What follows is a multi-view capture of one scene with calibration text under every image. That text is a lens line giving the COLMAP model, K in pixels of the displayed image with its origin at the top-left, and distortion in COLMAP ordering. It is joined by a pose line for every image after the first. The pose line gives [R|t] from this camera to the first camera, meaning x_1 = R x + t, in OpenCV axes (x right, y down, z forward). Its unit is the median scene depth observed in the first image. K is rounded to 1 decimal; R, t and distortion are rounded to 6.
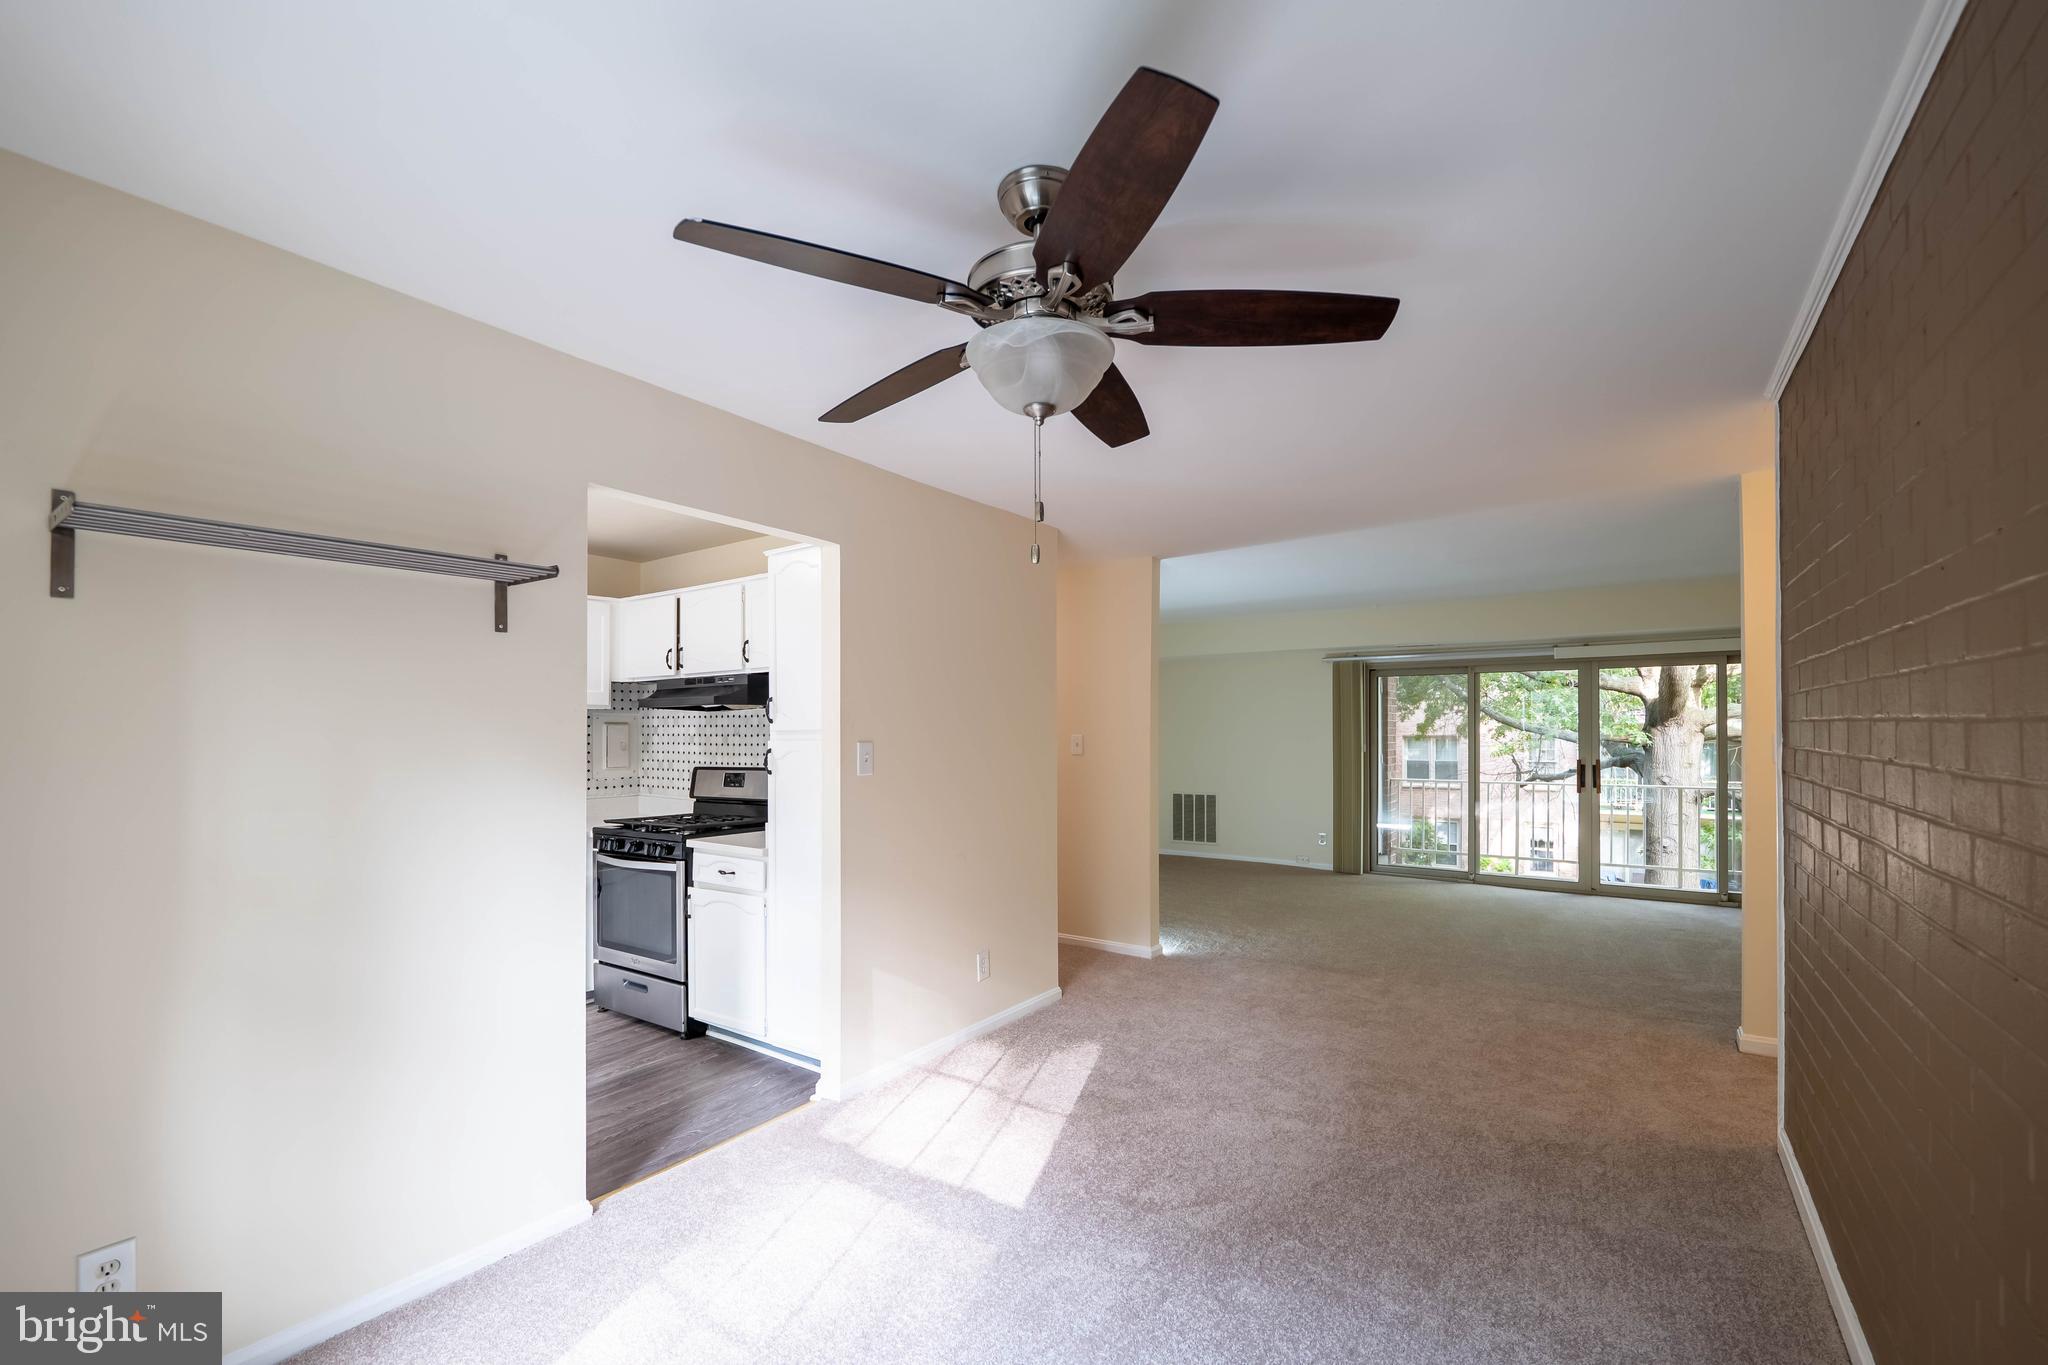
lens RADIAL K [[854.5, 0, 996.2], [0, 854.5, 724.8], [0, 0, 1]] dist [-0.012650, 0.000394]
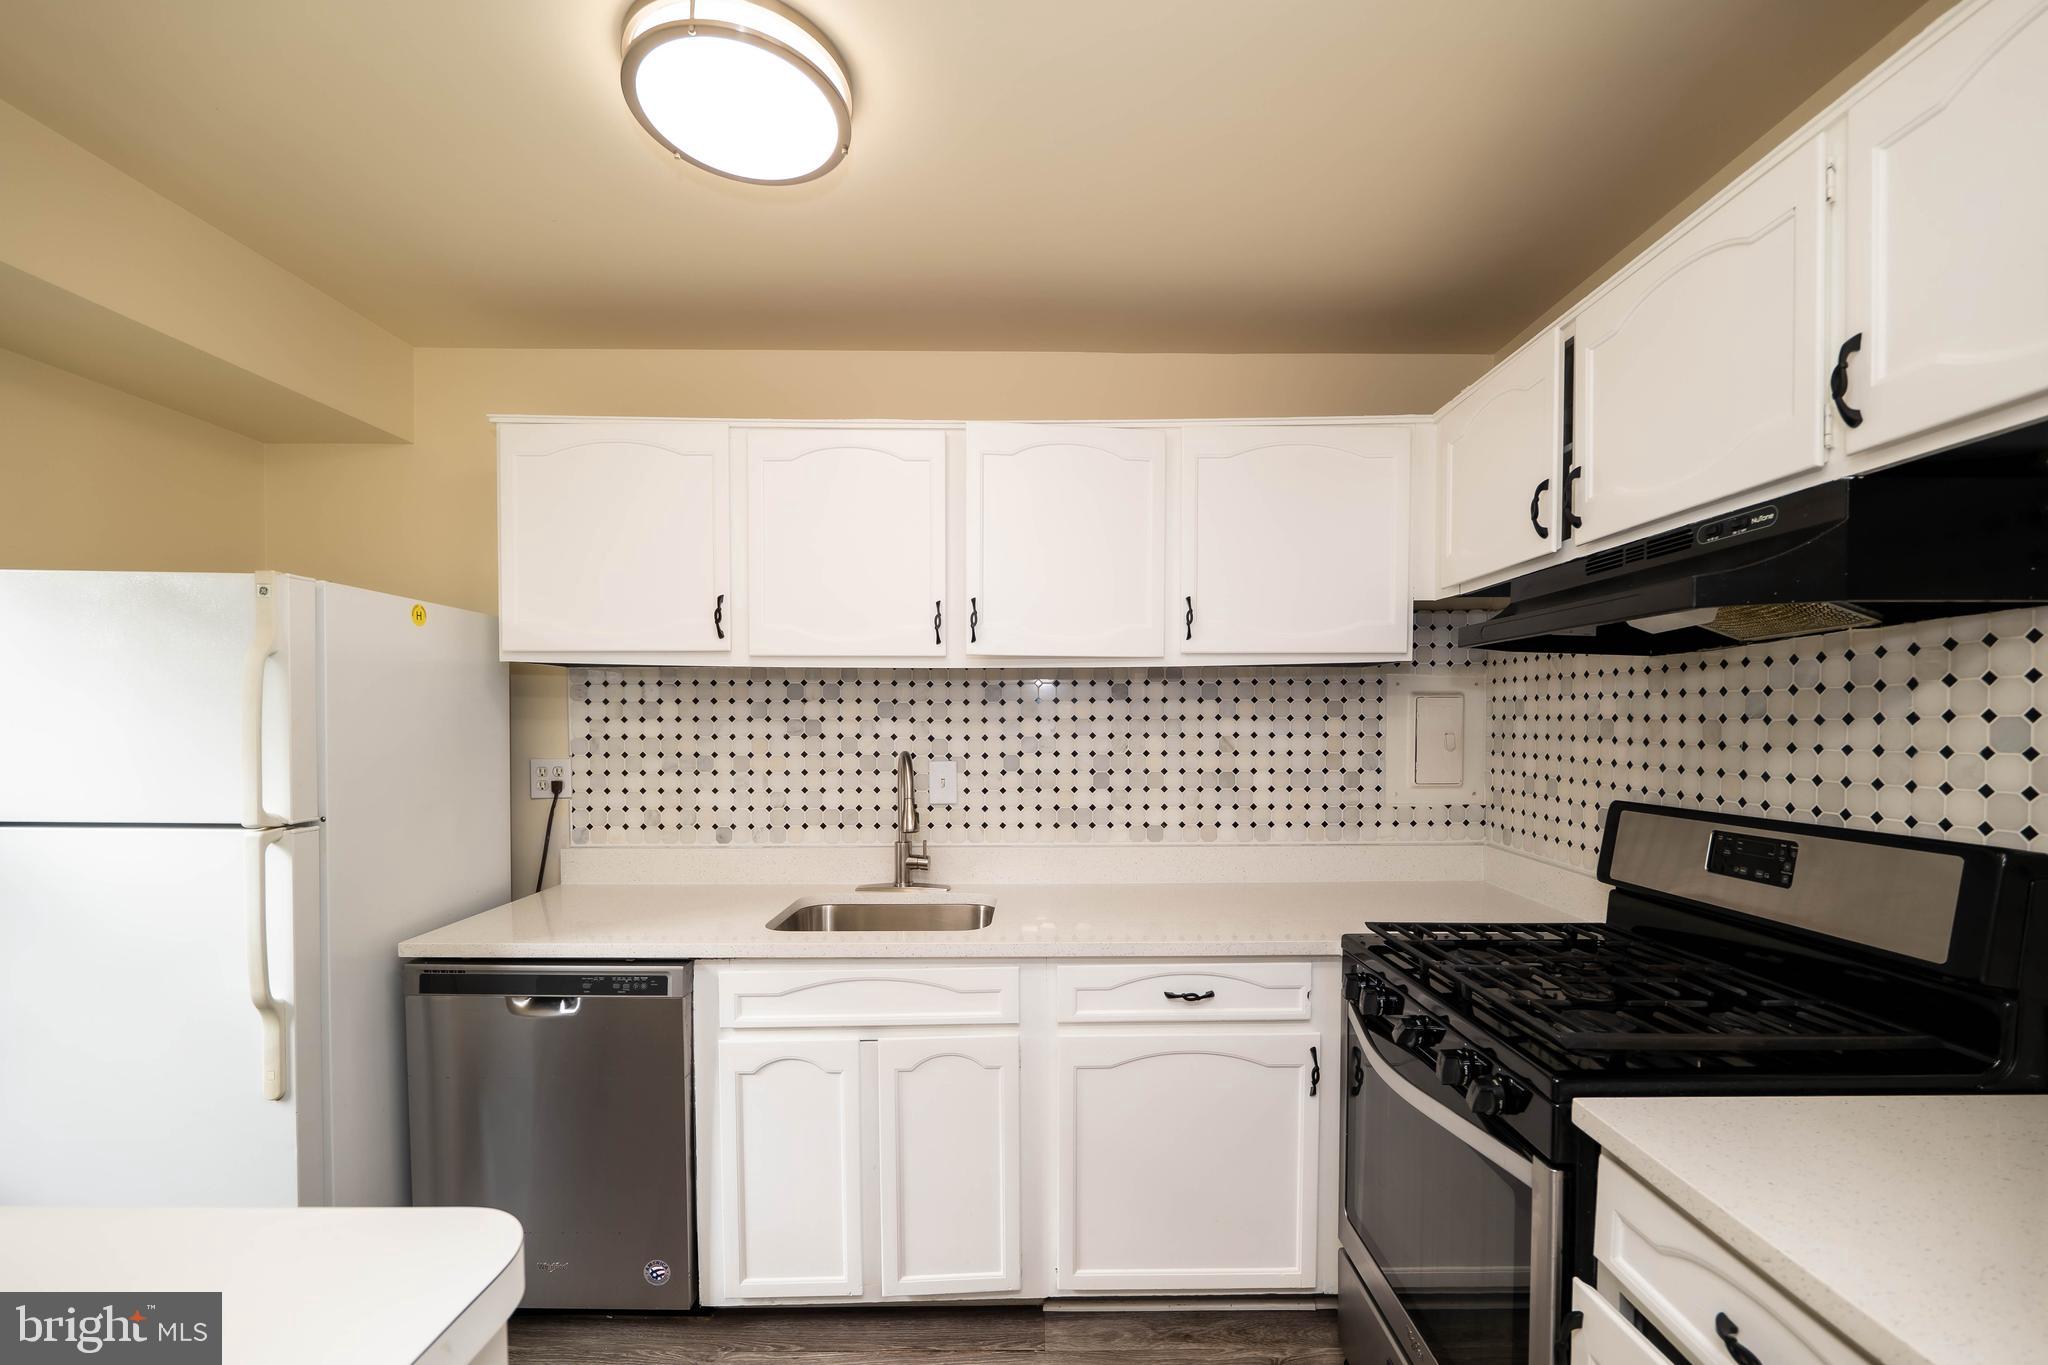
lens RADIAL K [[854.5, 0, 1056.0], [0, 854.5, 742.0], [0, 0, 1]] dist [-0.012650, 0.000394]
pose [[0.604166, 0.025659, -0.796445, -0.201244], [0.003402, 0.999389, 0.034778, 0.008781], [0.796851, -0.023721, 0.603710, 0.569792]]
